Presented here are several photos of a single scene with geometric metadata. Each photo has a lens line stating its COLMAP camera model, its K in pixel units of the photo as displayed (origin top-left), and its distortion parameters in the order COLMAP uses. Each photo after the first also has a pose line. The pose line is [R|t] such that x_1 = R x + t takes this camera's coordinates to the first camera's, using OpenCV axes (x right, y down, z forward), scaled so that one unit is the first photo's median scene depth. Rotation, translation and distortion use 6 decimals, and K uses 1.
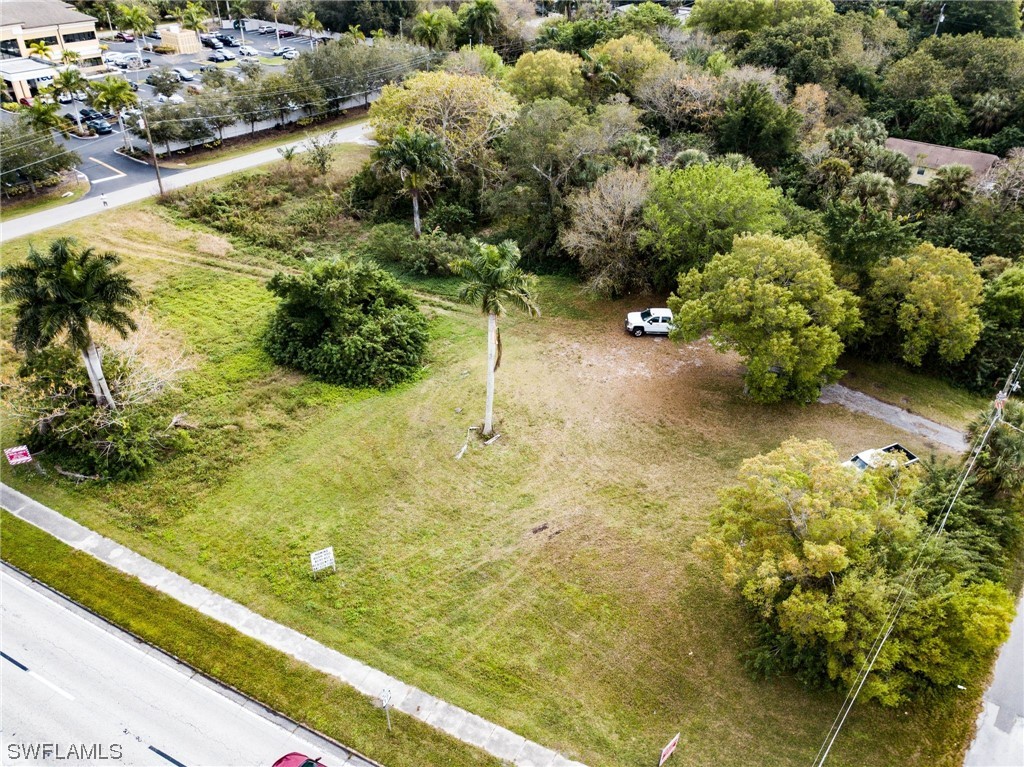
lens RADIAL K [[782.7, 0, 512.0], [0, 782.7, 383.5], [0, 0, 1]] dist [0.009527, 0.001844]
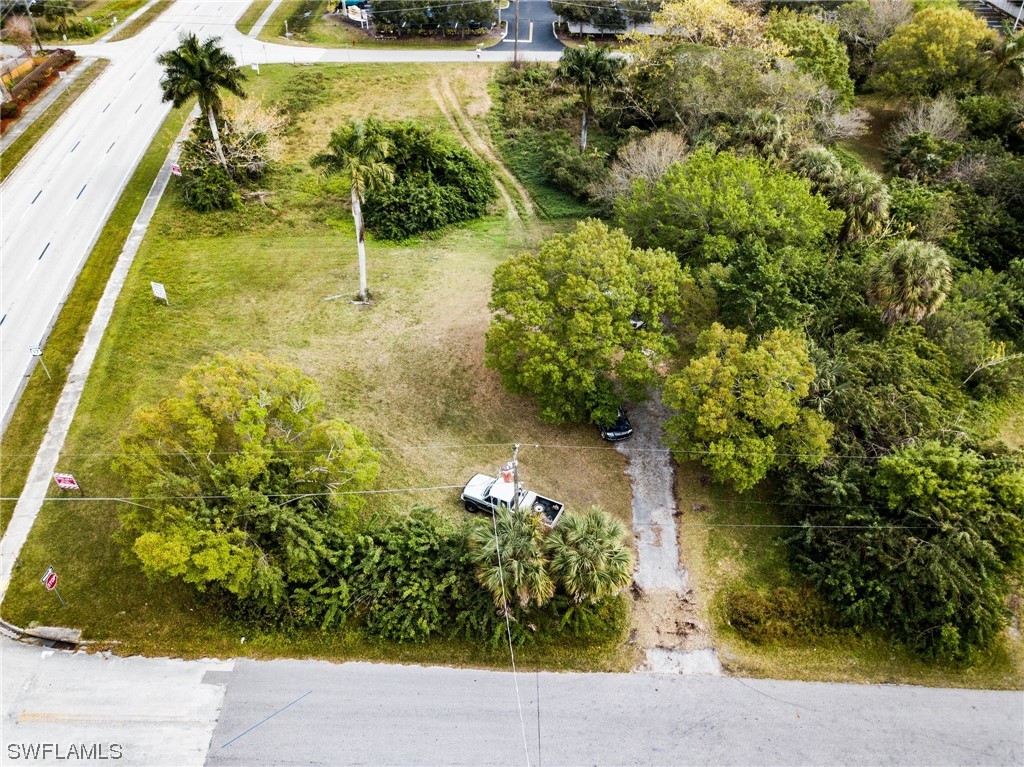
lens RADIAL K [[782.7, 0, 512.0], [0, 782.7, 383.5], [0, 0, 1]] dist [0.009527, 0.001844]
pose [[0.602567, 0.497540, -0.623993, 0.675183], [-0.436017, 0.860110, 0.264763, -0.173403], [0.668433, 0.112534, 0.735210, 0.242354]]
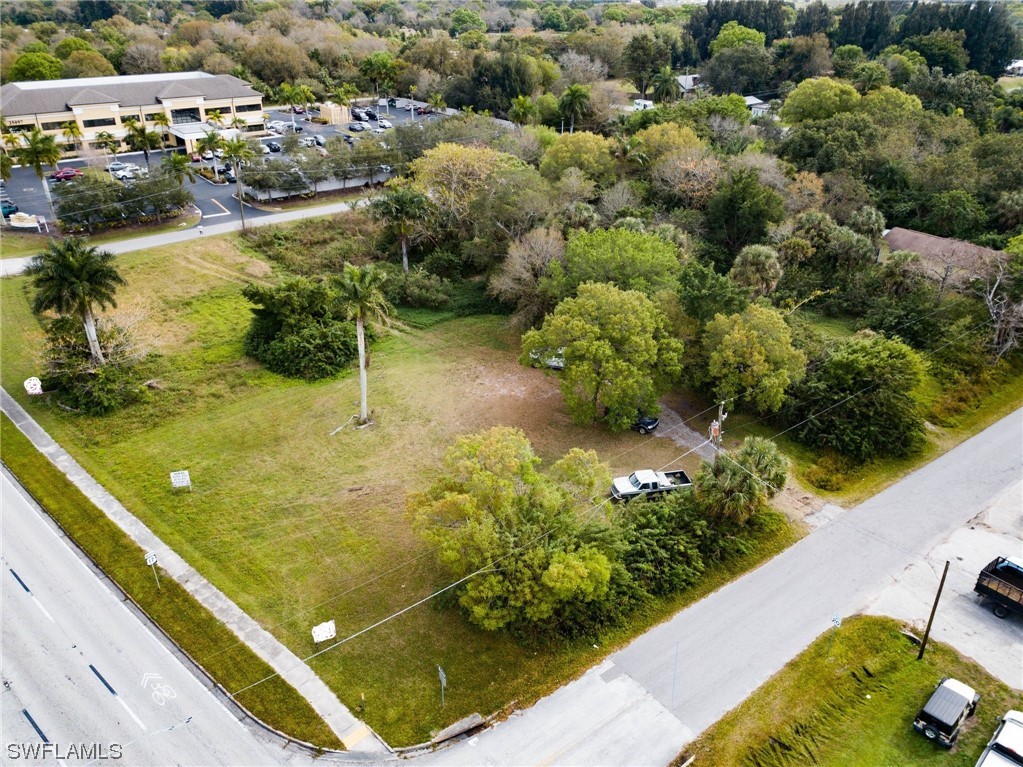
lens RADIAL K [[782.4, 0, 511.5], [0, 782.4, 383.5], [0, 0, 1]] dist [0.008453, -0.000834]
pose [[0.966798, 0.114629, -0.228388, 0.364041], [-0.135156, 0.987881, -0.076314, 0.052720], [0.216873, 0.104648, 0.970575, -0.125481]]
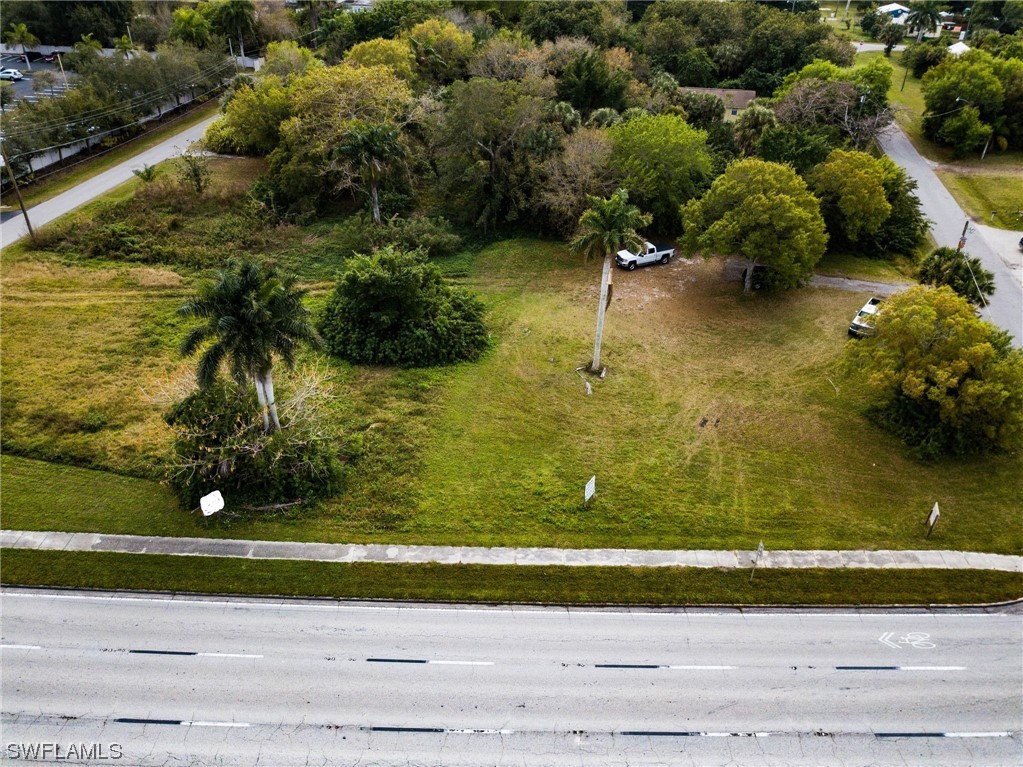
lens RADIAL K [[782.4, 0, 511.5], [0, 782.4, 383.5], [0, 0, 1]] dist [0.008453, -0.000834]
pose [[0.892759, -0.250426, 0.374525, -0.437435], [0.245869, 0.967396, 0.060770, -0.011024], [-0.377532, 0.037831, 0.925223, 0.000964]]
